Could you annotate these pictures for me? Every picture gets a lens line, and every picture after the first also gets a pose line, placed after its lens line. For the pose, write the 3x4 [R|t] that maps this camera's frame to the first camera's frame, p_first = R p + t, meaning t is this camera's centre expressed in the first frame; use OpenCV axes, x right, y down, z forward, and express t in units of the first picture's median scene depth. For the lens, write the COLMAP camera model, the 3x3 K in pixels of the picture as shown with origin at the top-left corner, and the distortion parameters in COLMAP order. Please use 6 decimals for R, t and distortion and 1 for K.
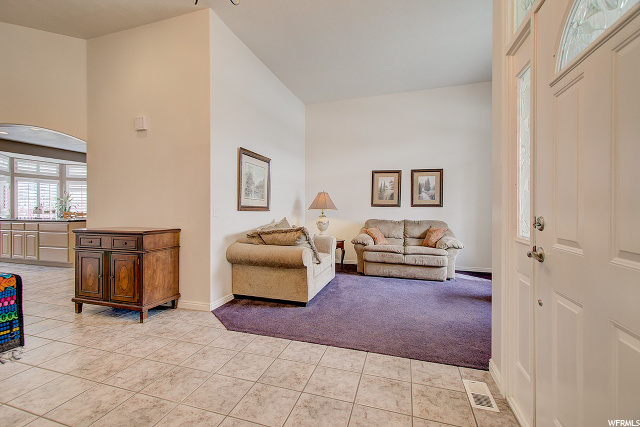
lens RADIAL K [[294.4, 0, 304.2], [0, 294.4, 213.8], [0, 0, 1]] dist [0.001119, 0.000425]
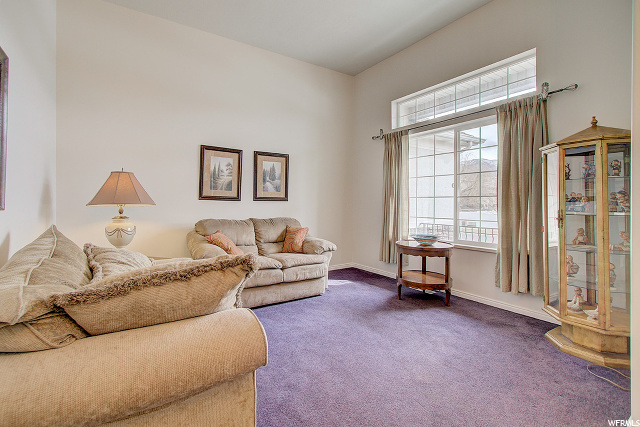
lens RADIAL K [[298.0, 0, 317.7], [0, 298.0, 207.5], [0, 0, 1]] dist [0.000994, 0.000384]
pose [[0.623476, -0.011748, 0.781754, -0.206274], [0.014388, 0.999890, 0.003551, -0.010409], [-0.781710, 0.009034, 0.623576, 0.653184]]
